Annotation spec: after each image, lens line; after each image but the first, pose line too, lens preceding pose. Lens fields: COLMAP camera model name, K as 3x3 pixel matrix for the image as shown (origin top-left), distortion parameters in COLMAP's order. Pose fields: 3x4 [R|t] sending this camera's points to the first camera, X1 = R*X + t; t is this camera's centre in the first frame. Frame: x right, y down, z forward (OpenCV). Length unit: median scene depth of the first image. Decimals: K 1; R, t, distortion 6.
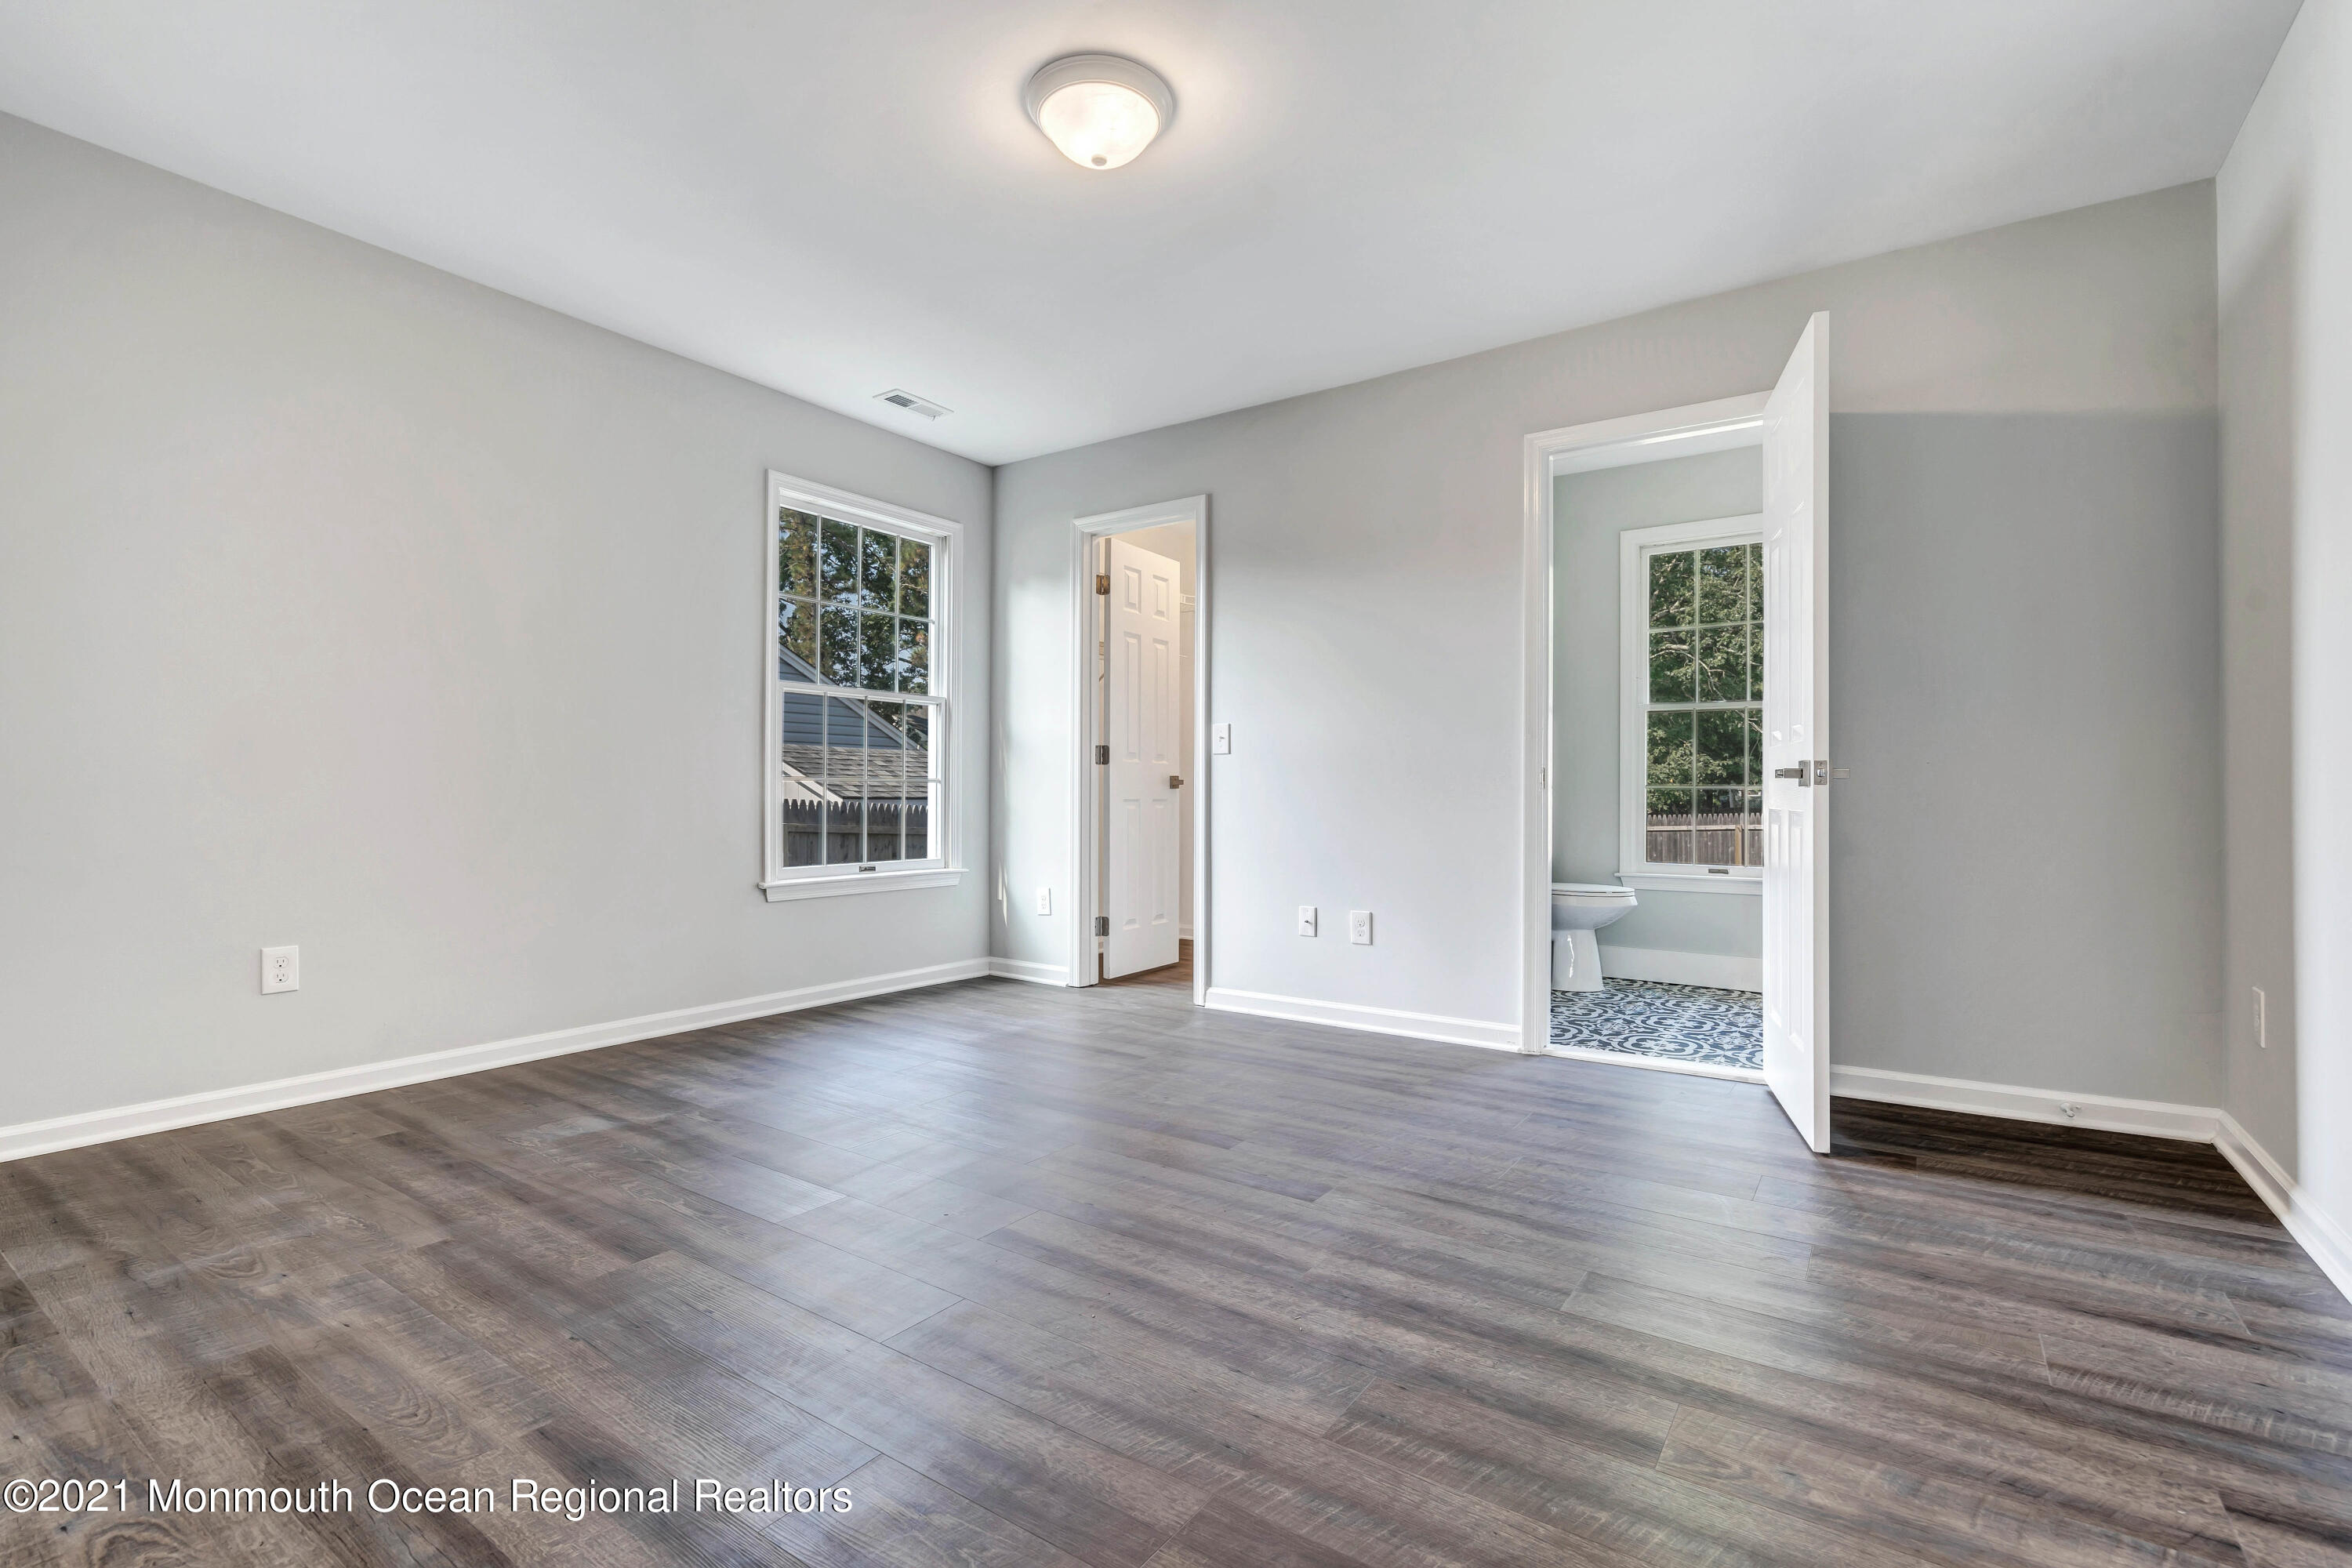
lens RADIAL K [[1060.3, 0, 1170.0], [0, 1060.3, 787.5], [0, 0, 1]] dist [-0.004467, 0.001843]
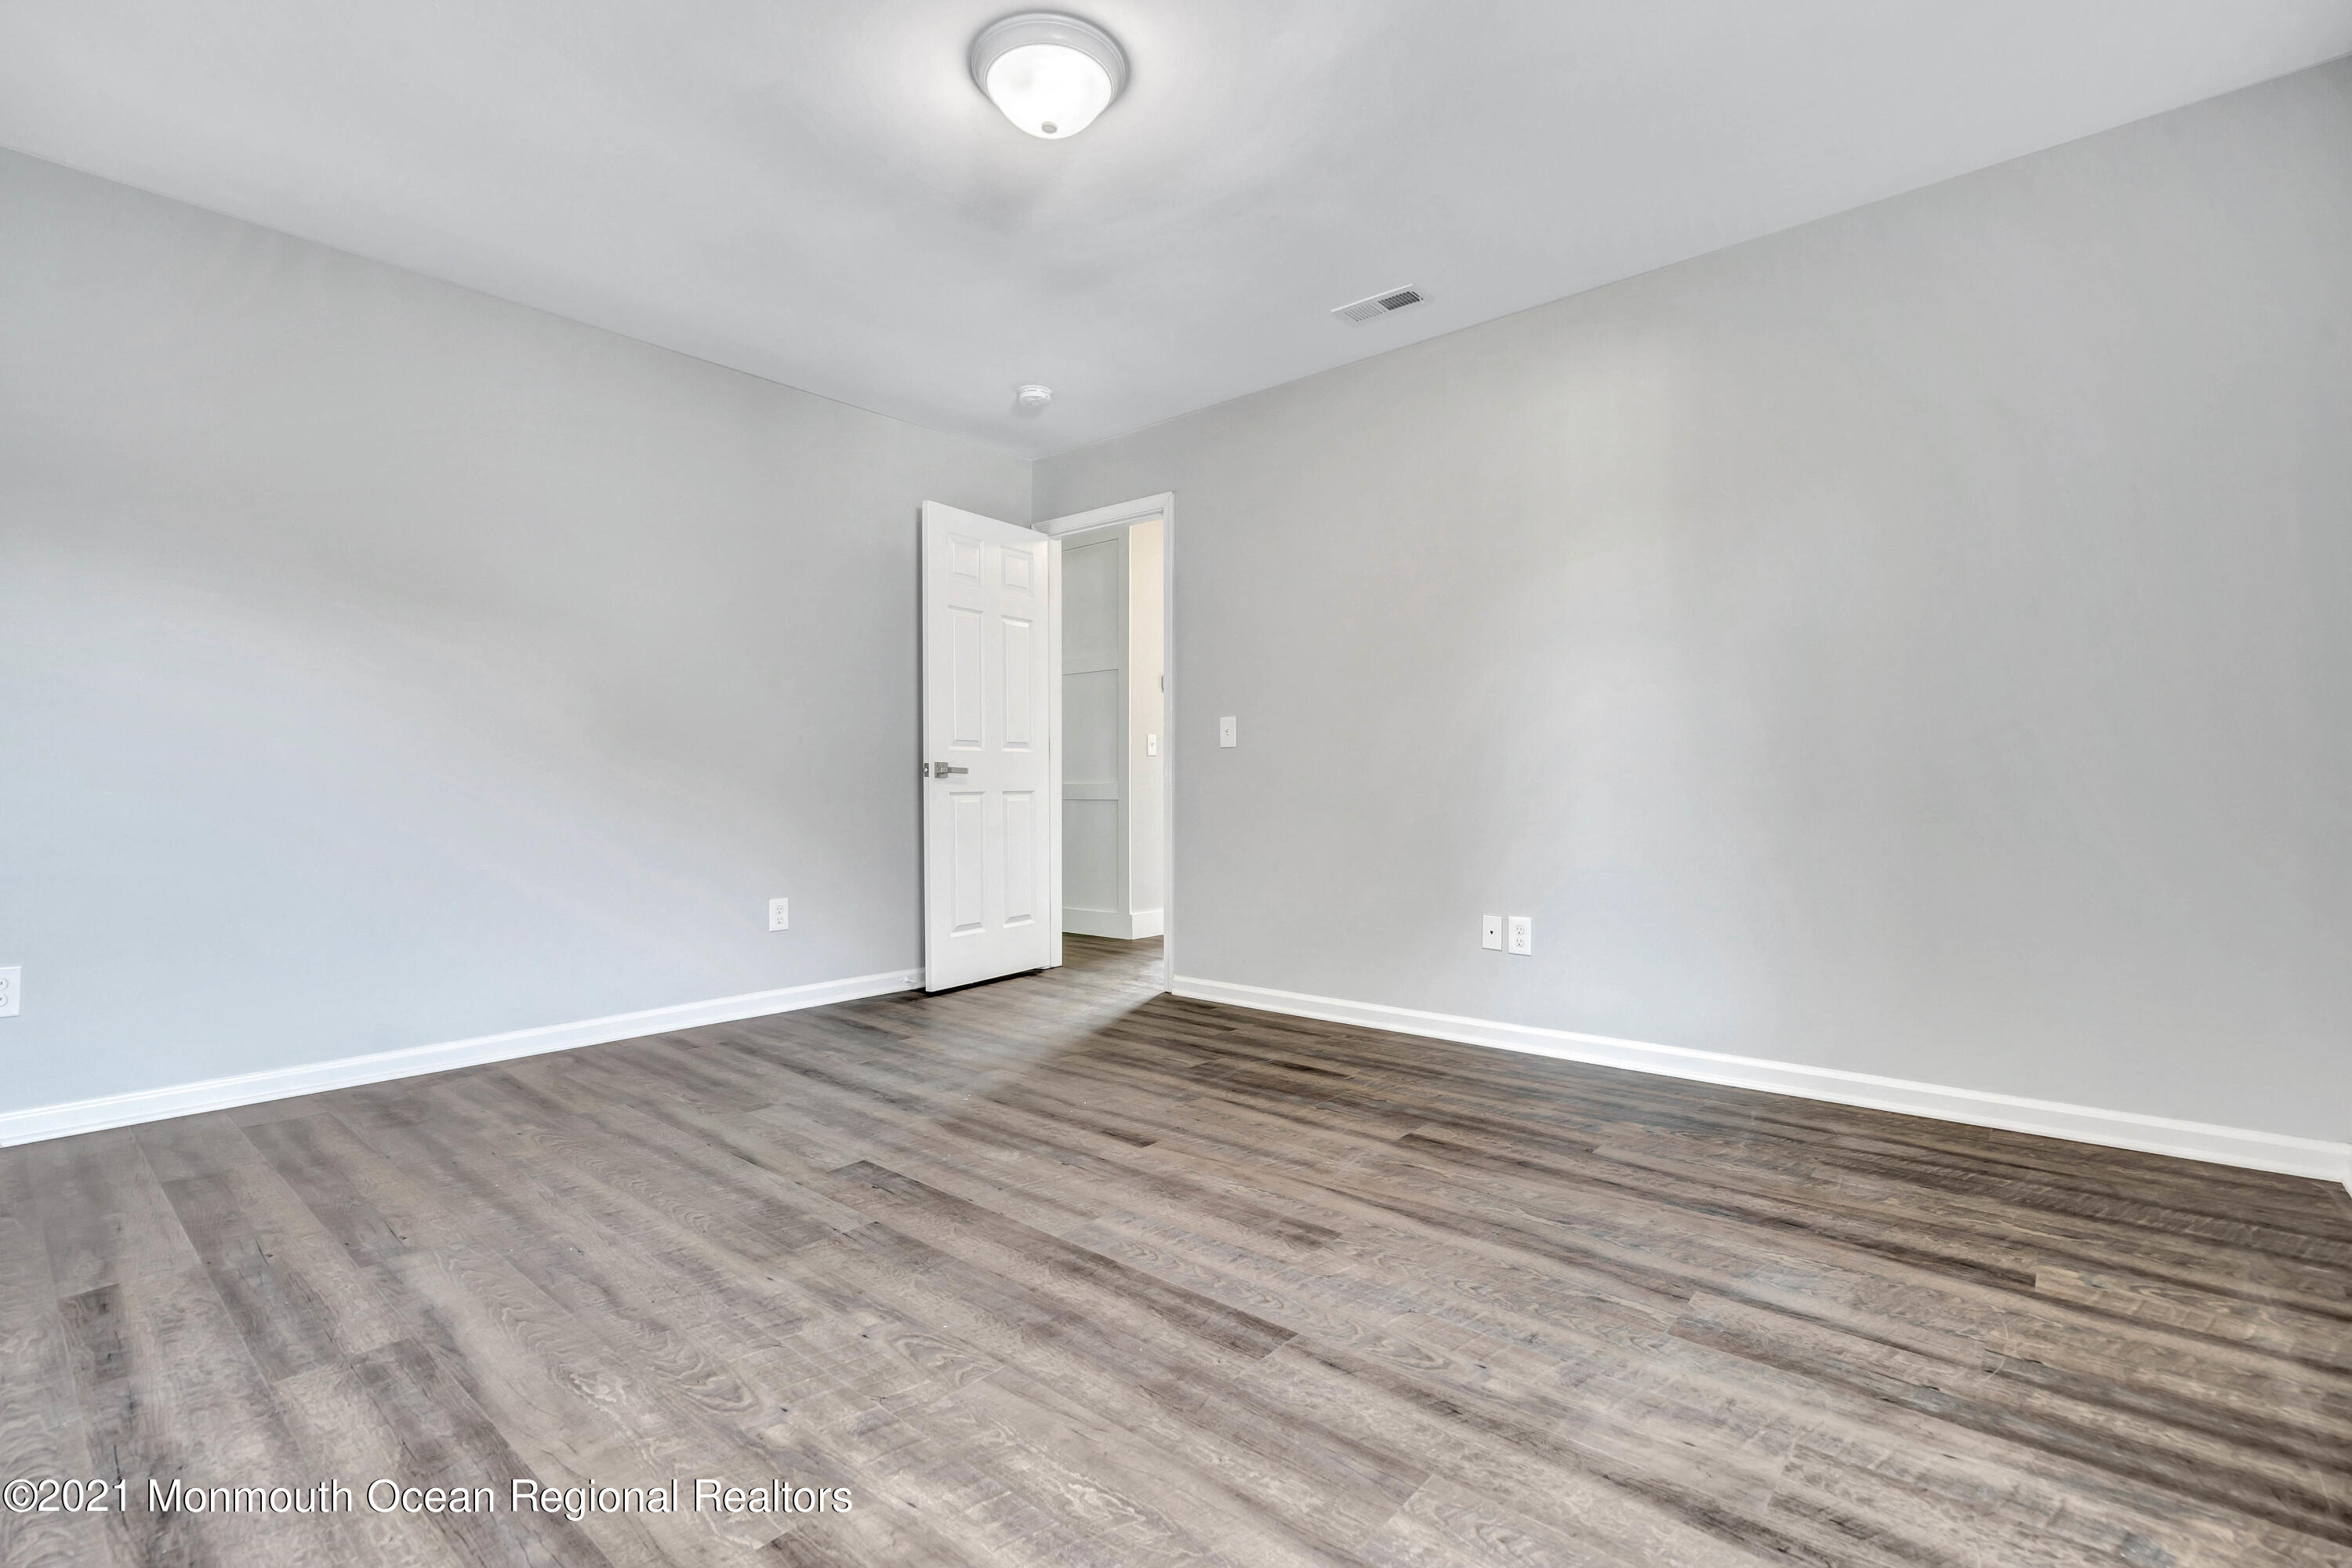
lens RADIAL K [[1060.3, 0, 1169.8], [0, 1060.3, 787.6], [0, 0, 1]] dist [-0.004467, 0.001843]
pose [[-0.994440, 0.000180, 0.105301, -0.290006], [-0.000730, 0.999963, -0.008603, 0.014628], [-0.105299, -0.008632, -0.994403, 2.022178]]
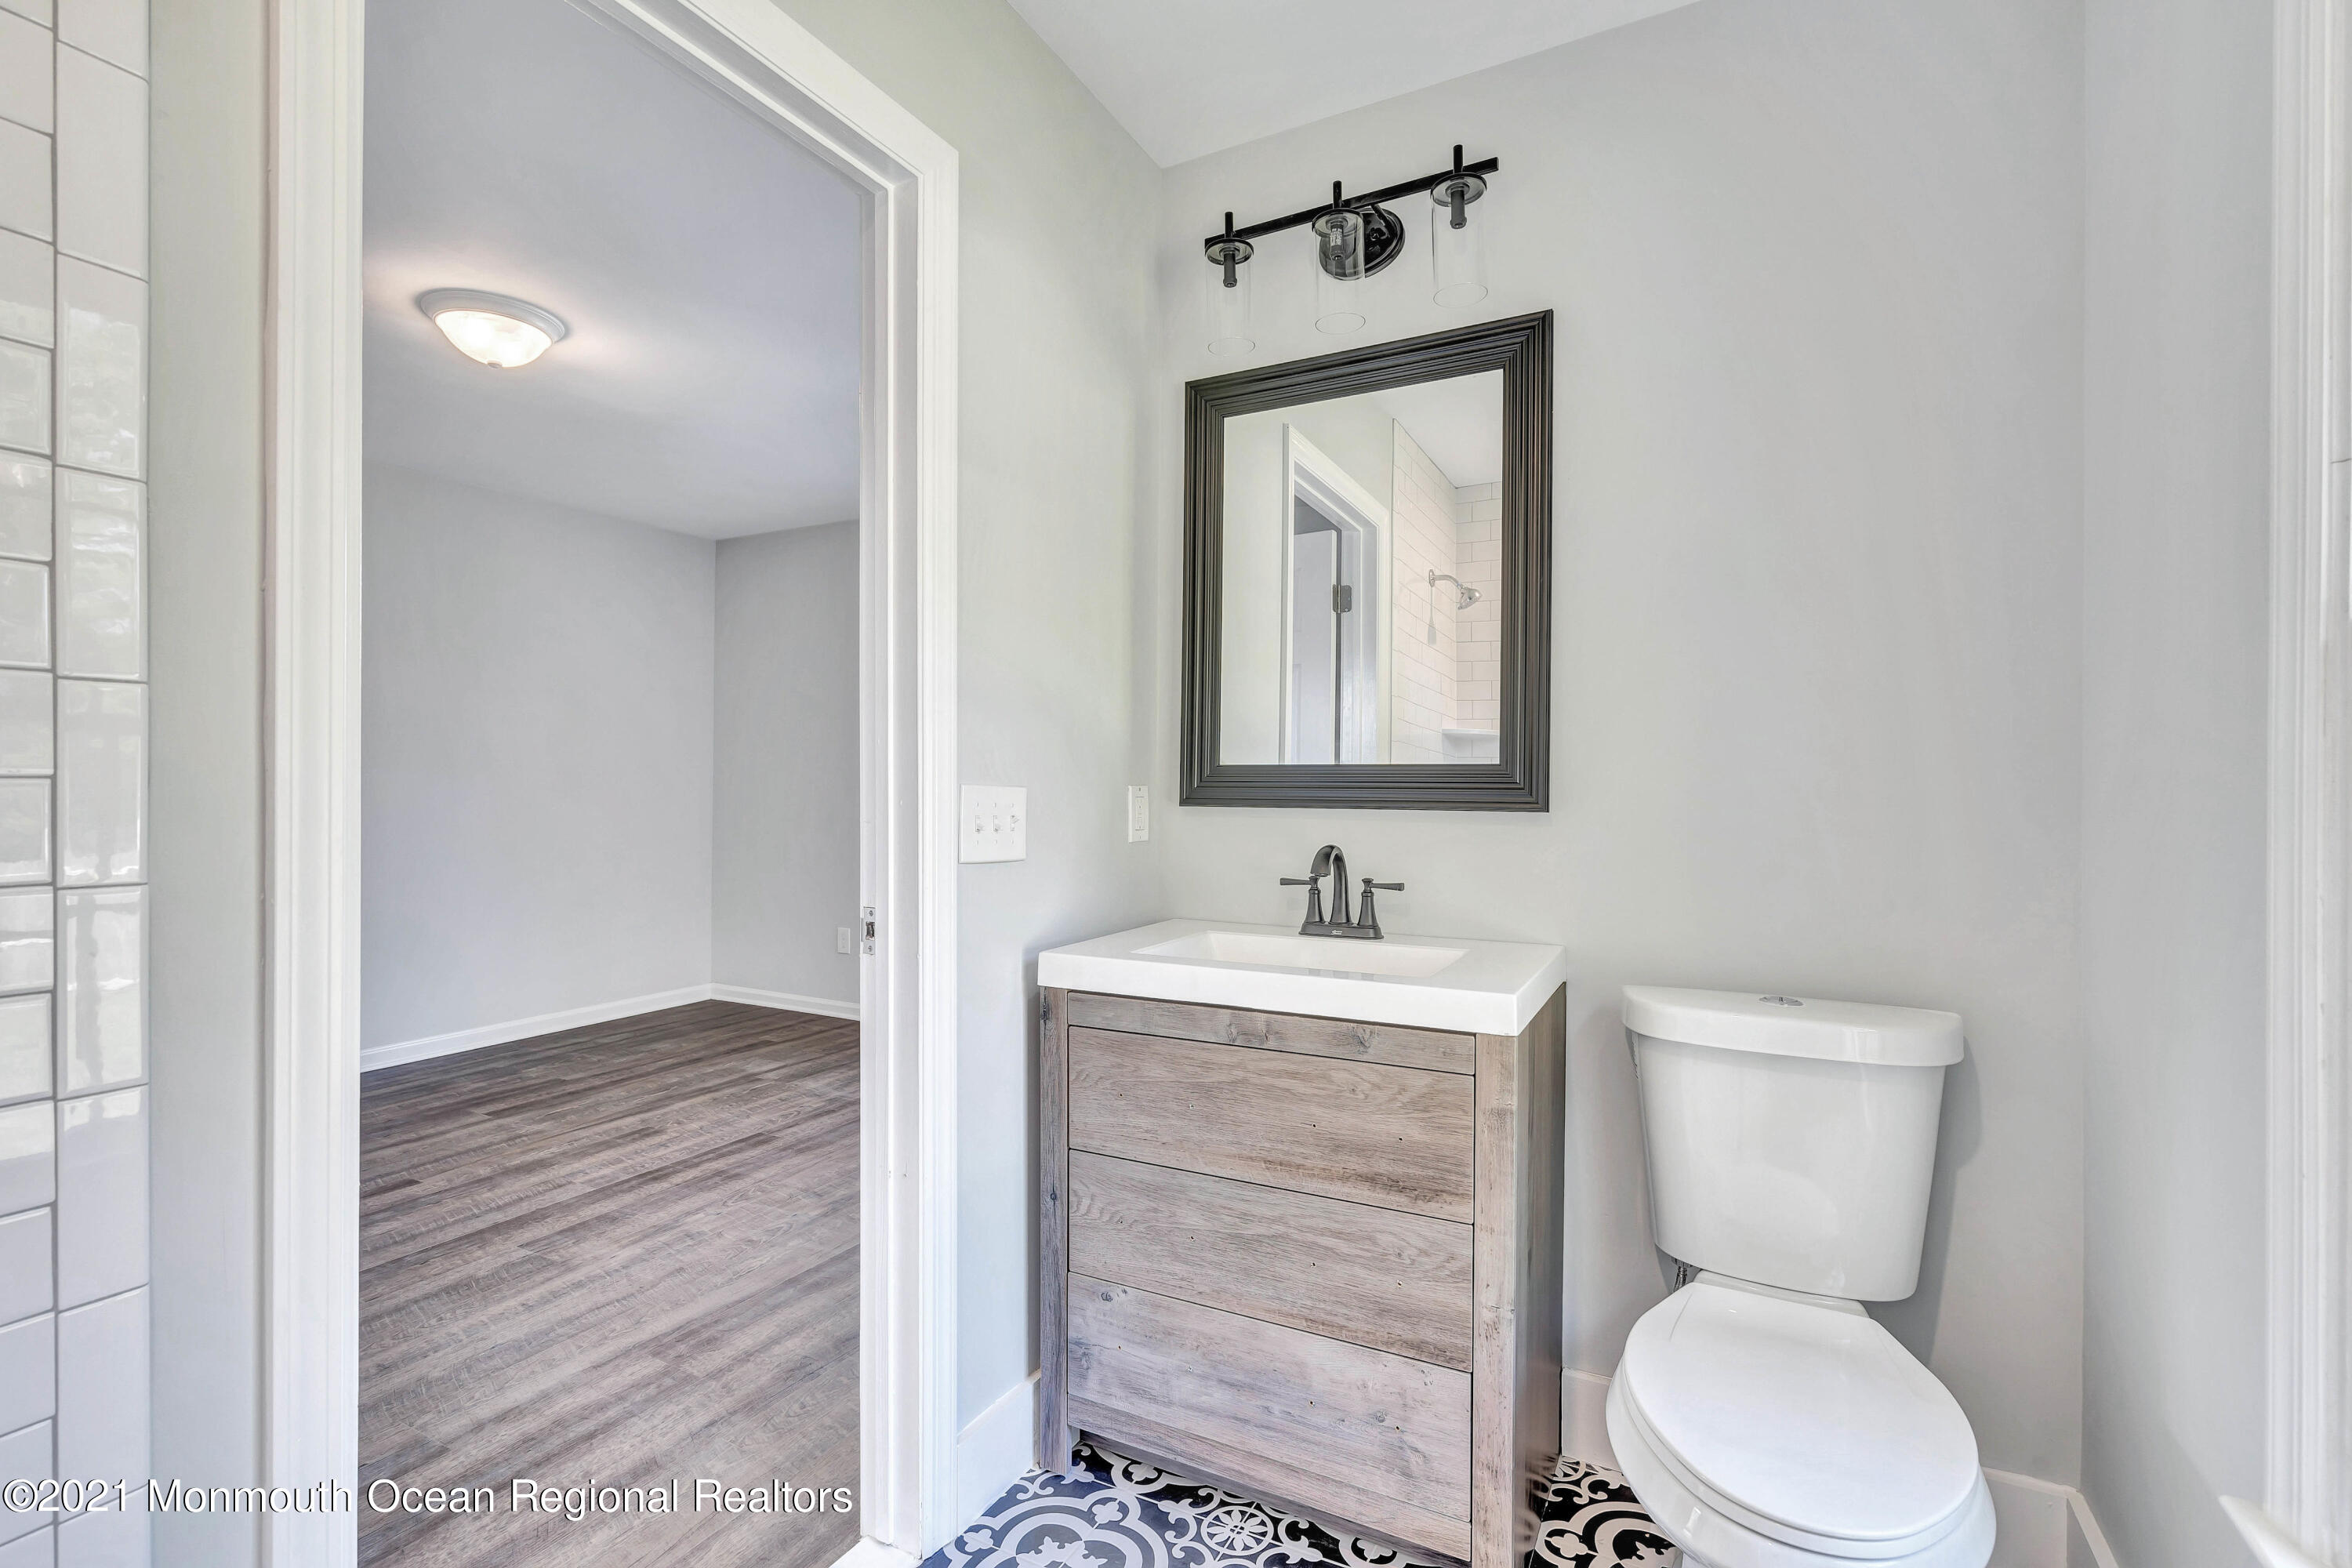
lens RADIAL K [[1060.3, 0, 1182.0], [0, 1060.3, 785.1], [0, 0, 1]] dist [-0.004467, 0.001843]
pose [[0.116790, -0.001720, -0.993155, 1.289402], [0.002374, 0.999996, -0.001452, -0.113265], [0.993154, -0.002188, 0.116794, 1.712876]]
